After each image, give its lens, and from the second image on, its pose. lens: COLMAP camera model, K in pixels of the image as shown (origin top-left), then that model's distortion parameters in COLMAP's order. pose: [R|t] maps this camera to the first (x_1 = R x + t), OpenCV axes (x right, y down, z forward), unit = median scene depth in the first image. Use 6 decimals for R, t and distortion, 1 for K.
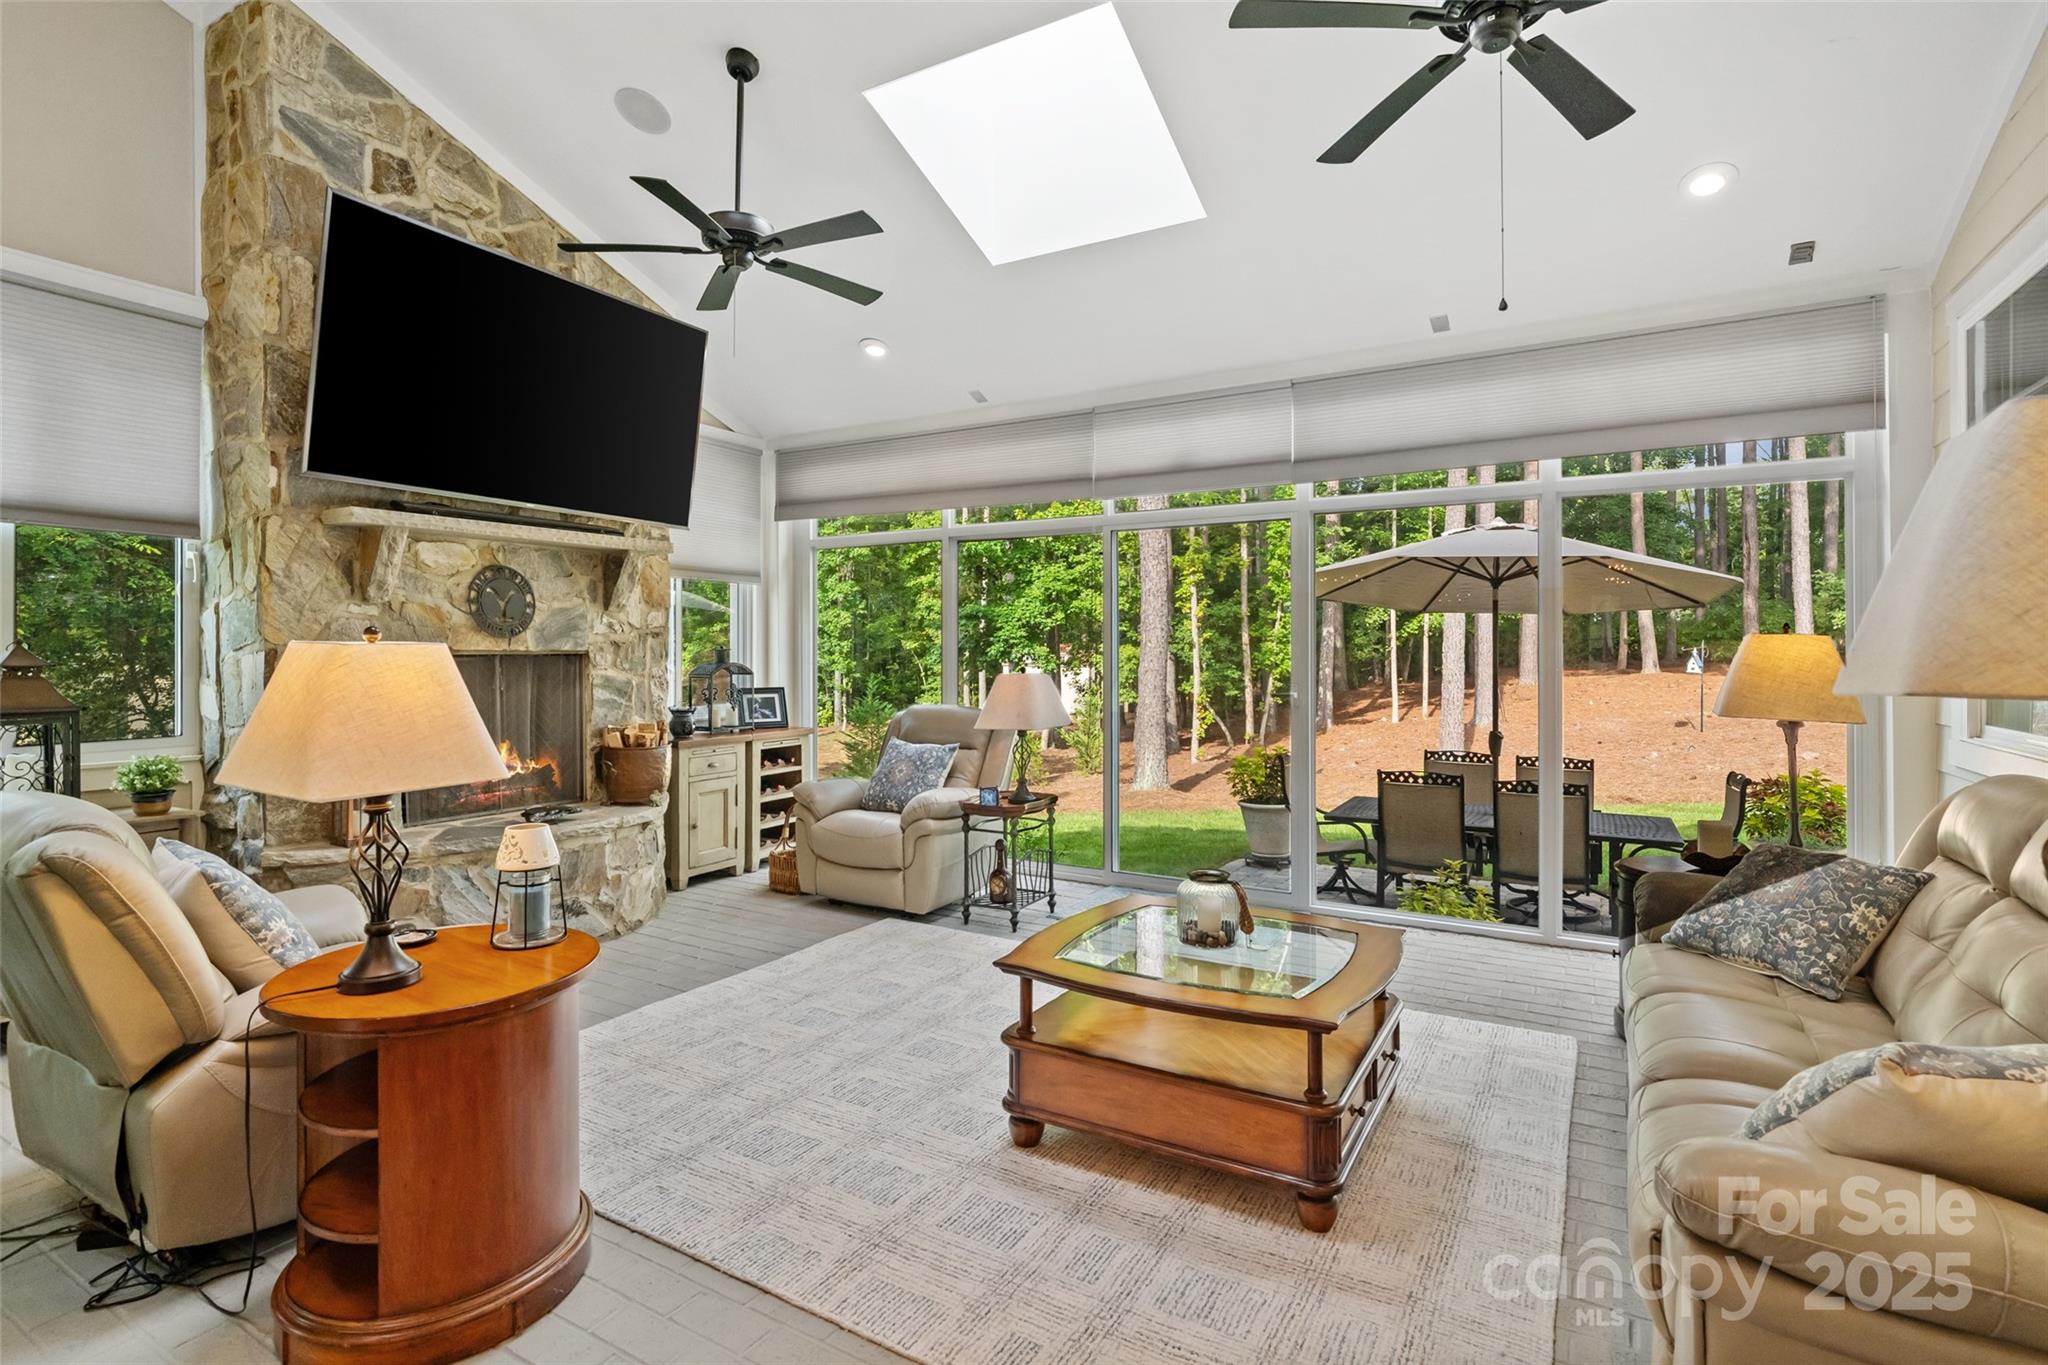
lens RADIAL K [[973.5, 0, 1009.7], [0, 973.5, 645.4], [0, 0, 1]] dist [-0.014282, 0.004875]
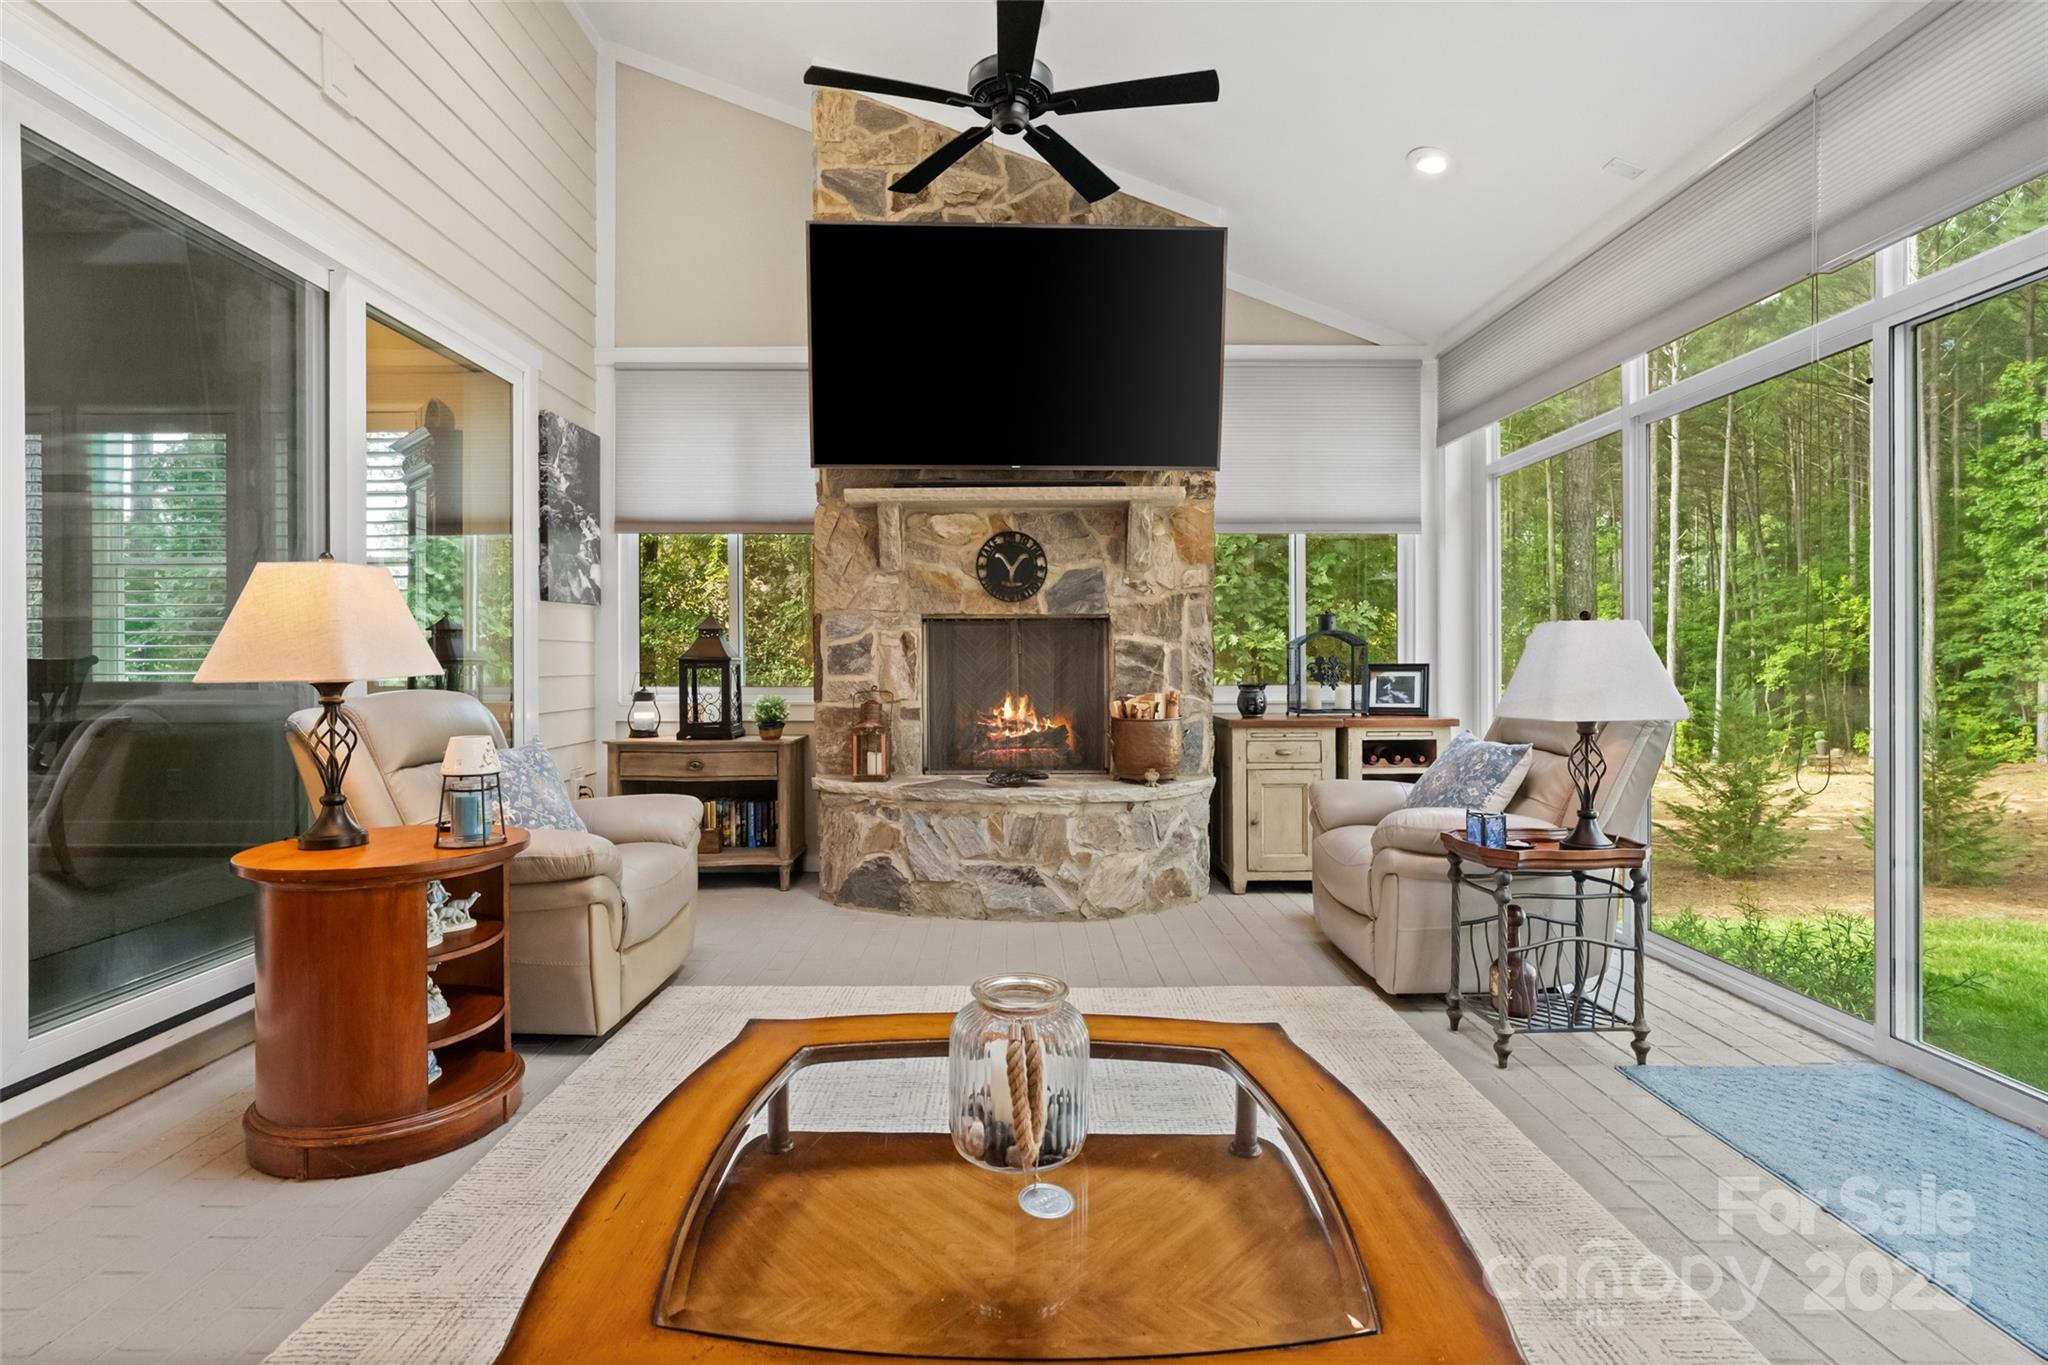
lens RADIAL K [[973.5, 0, 1007.6], [0, 973.5, 664.8], [0, 0, 1]] dist [-0.014282, 0.004875]
pose [[0.515019, 0.002004, -0.857176, 0.341887], [0.007792, 0.999945, 0.007019, 0.049646], [0.857143, -0.010294, 0.514975, 0.453845]]
